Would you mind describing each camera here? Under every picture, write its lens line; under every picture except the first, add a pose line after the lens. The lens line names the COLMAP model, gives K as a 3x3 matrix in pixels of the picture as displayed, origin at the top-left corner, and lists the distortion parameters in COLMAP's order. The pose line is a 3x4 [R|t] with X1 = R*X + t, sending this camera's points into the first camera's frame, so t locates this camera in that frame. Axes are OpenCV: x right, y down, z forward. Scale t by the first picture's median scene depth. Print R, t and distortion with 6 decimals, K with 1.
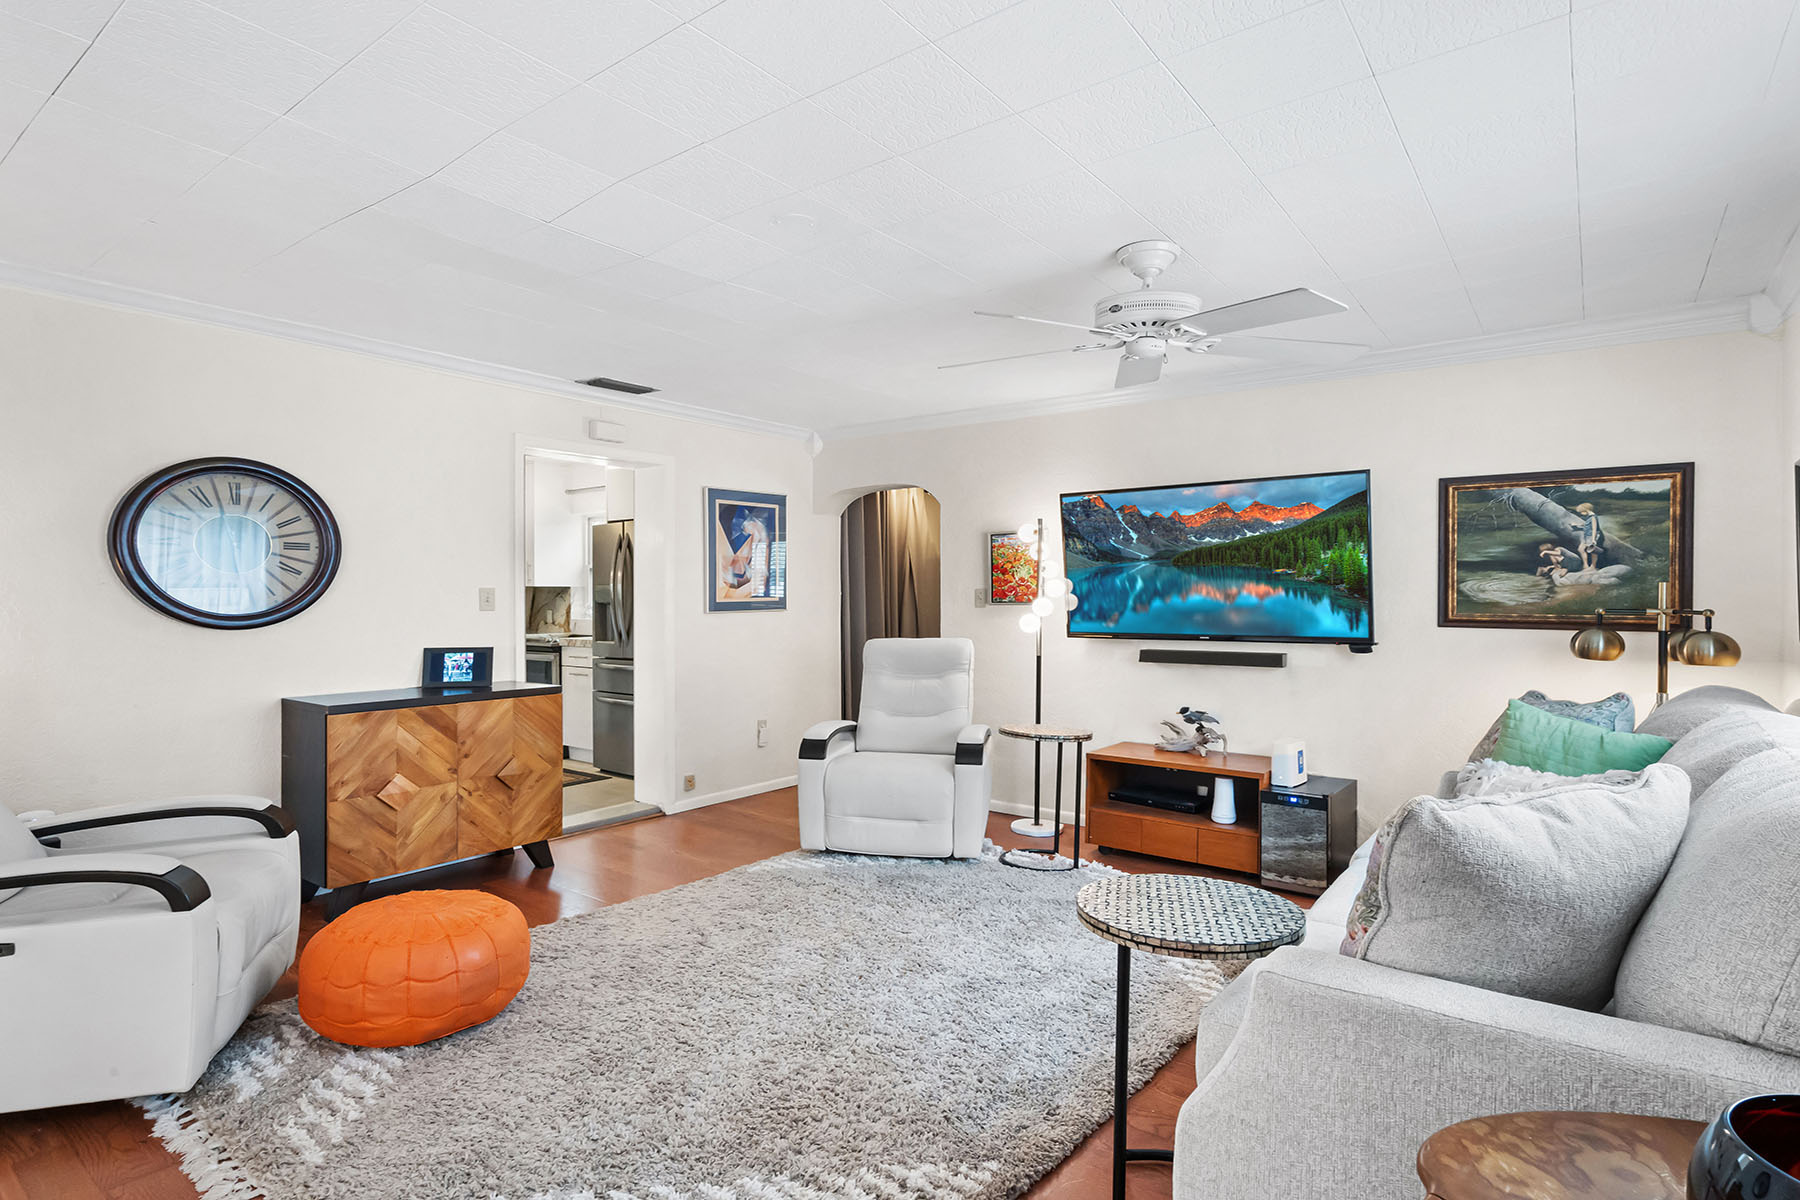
lens RADIAL K [[931.0, 0, 990.2], [0, 931.0, 562.8], [0, 0, 1]] dist [-0.001764, -0.000097]
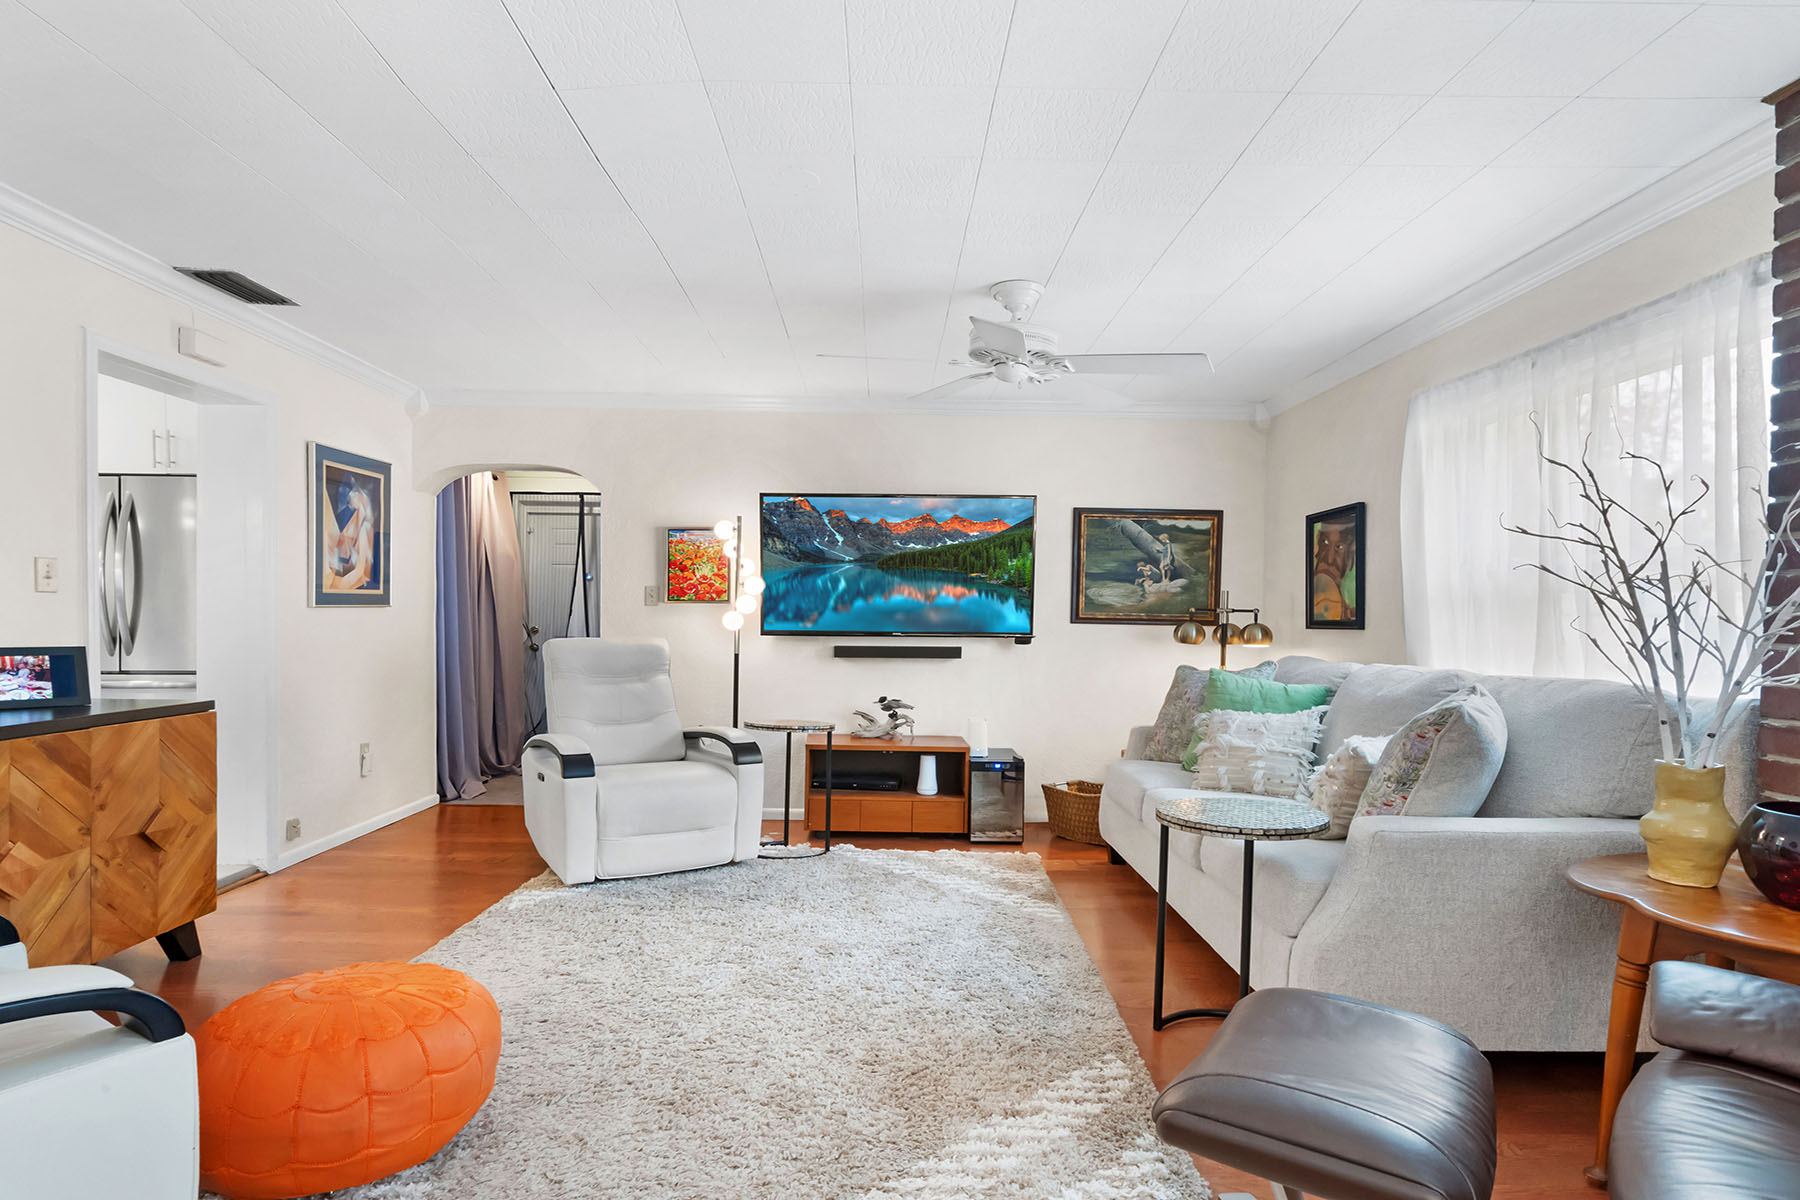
lens RADIAL K [[935.6, 0, 893.9], [0, 935.6, 603.7], [0, 0, 1]] dist [-0.004262, 0.000776]
pose [[0.792412, 0.018594, 0.609703, -0.486167], [-0.030966, 0.999473, 0.009764, 0.035756], [-0.609200, -0.026617, 0.792570, 0.123150]]
